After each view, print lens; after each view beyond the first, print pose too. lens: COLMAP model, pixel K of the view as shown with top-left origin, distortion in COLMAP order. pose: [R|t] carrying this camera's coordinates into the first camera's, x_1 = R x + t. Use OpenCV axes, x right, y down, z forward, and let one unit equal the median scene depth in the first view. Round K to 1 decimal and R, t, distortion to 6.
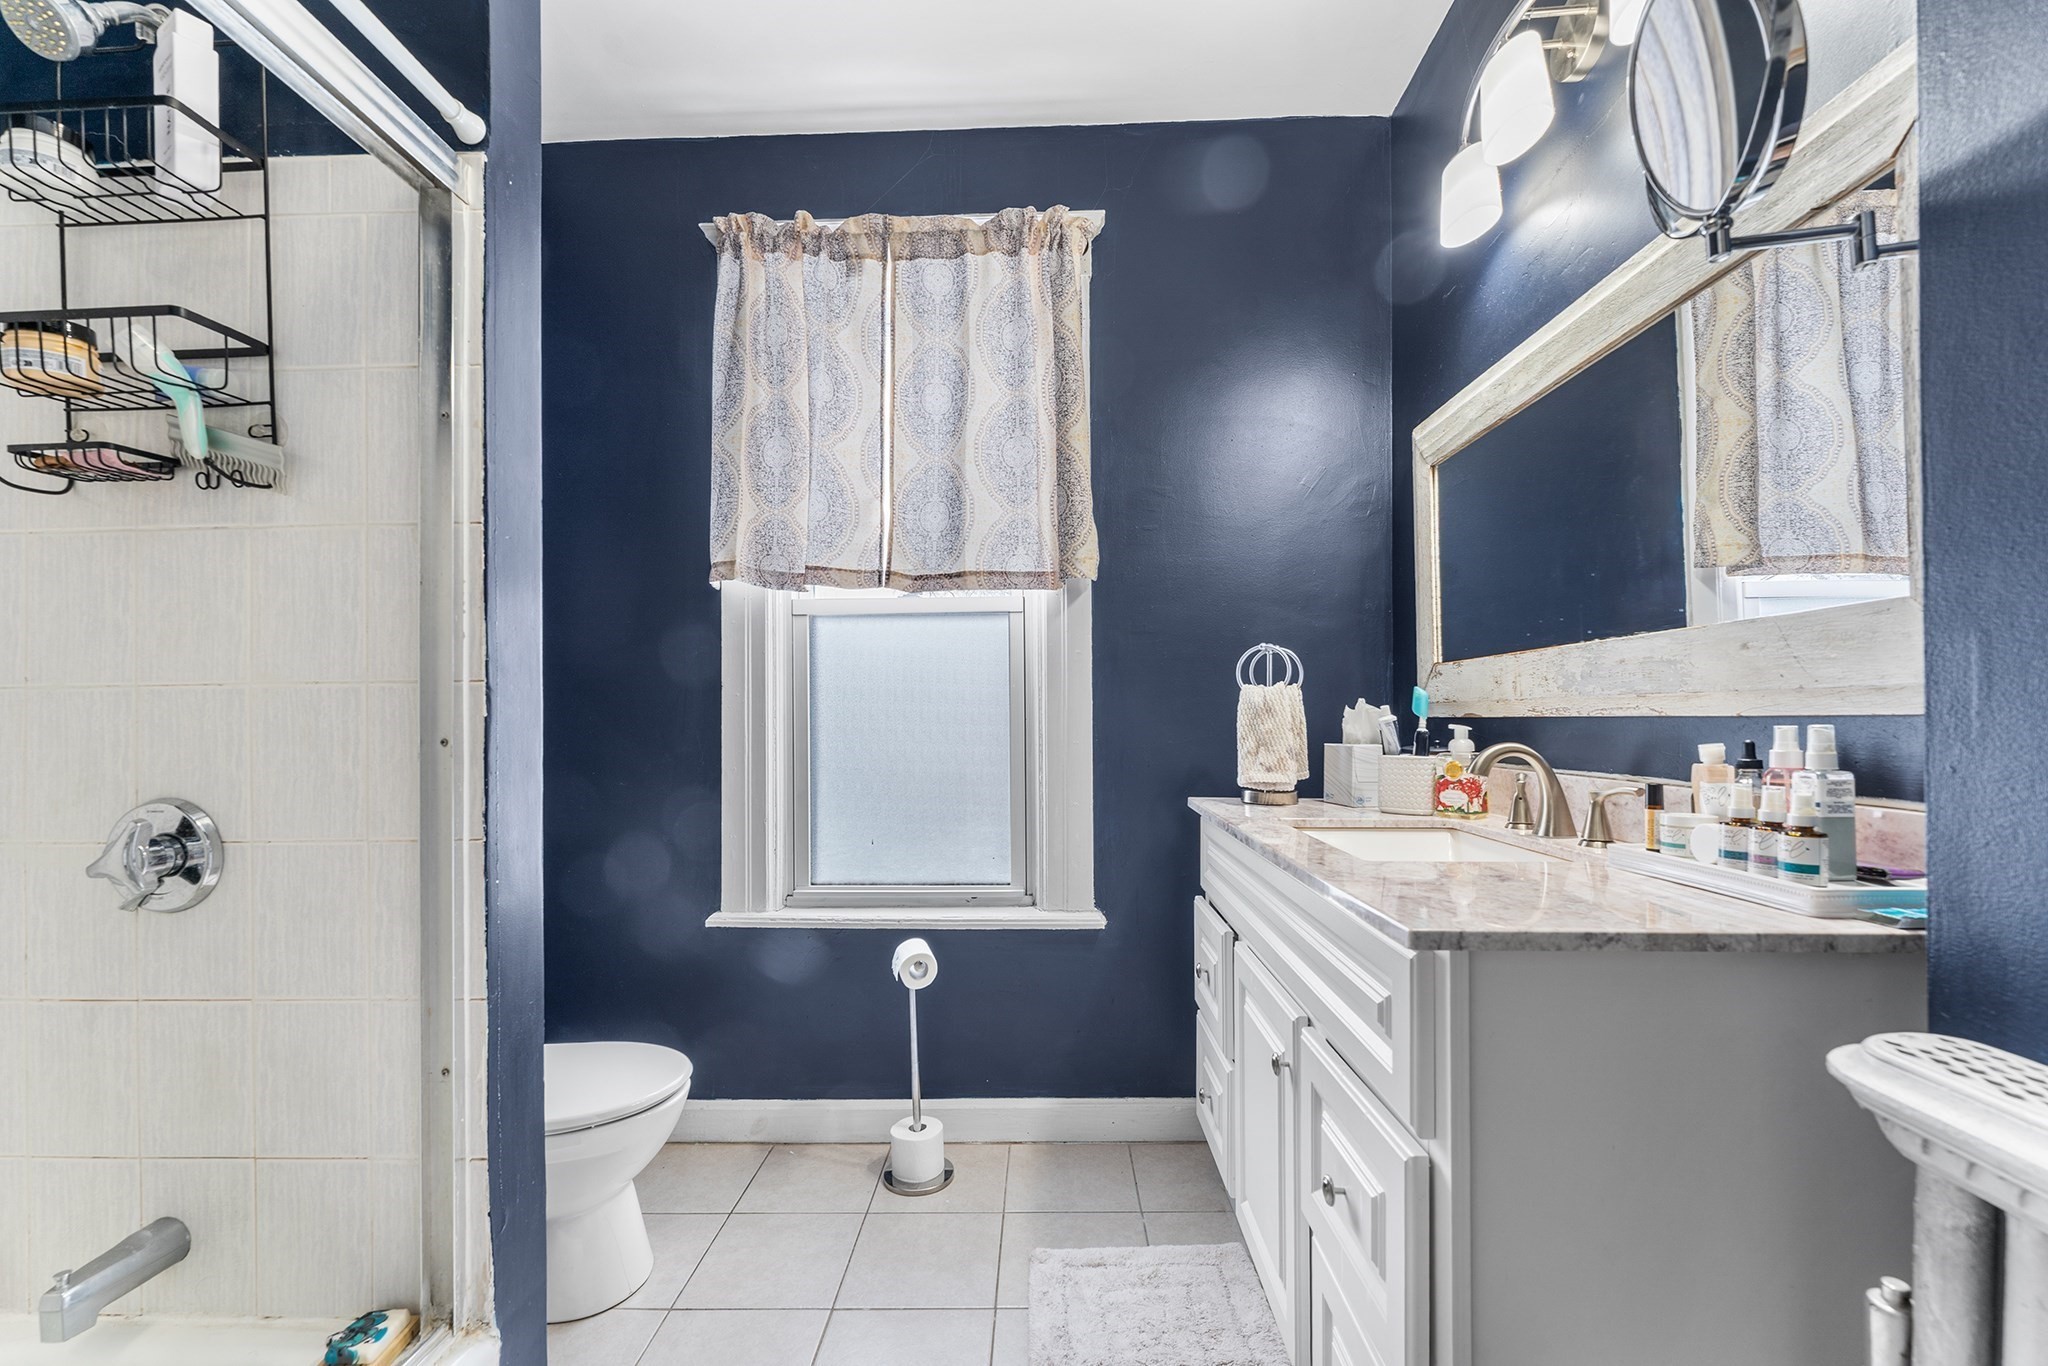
lens RADIAL K [[840.6, 0, 1047.4], [0, 840.6, 718.5], [0, 0, 1]] dist [-0.004188, 0.000184]
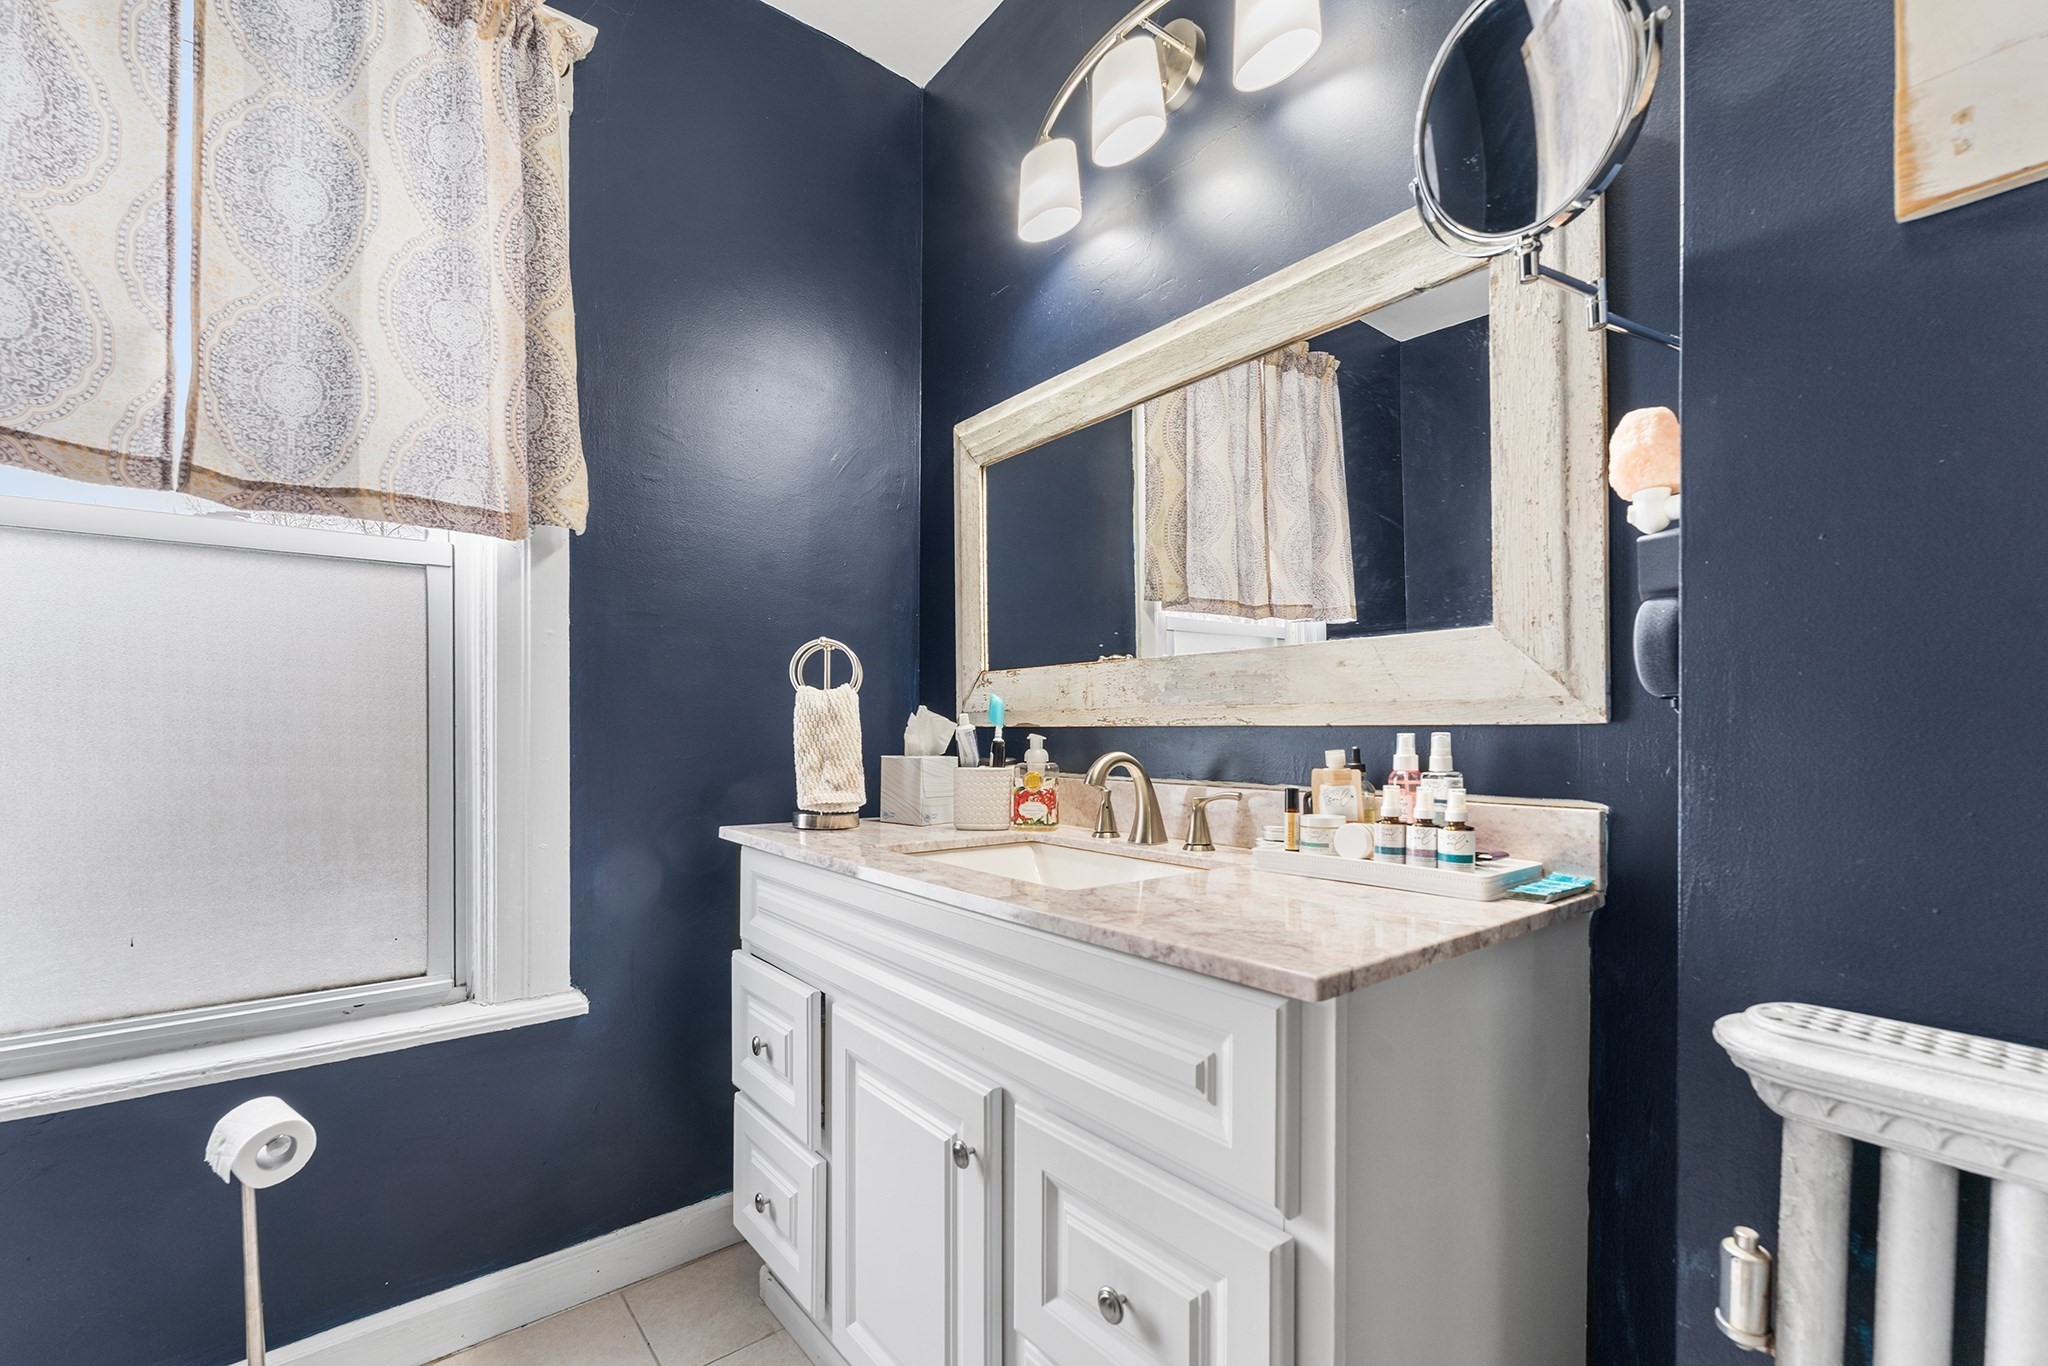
lens RADIAL K [[840.6, 0, 979.2], [0, 840.6, 735.4], [0, 0, 1]] dist [-0.004188, 0.000184]
pose [[0.772875, 0.000582, 0.634557, -0.149891], [-0.003637, 0.999987, 0.003514, 0.004721], [-0.634547, -0.005024, 0.772868, 0.246545]]
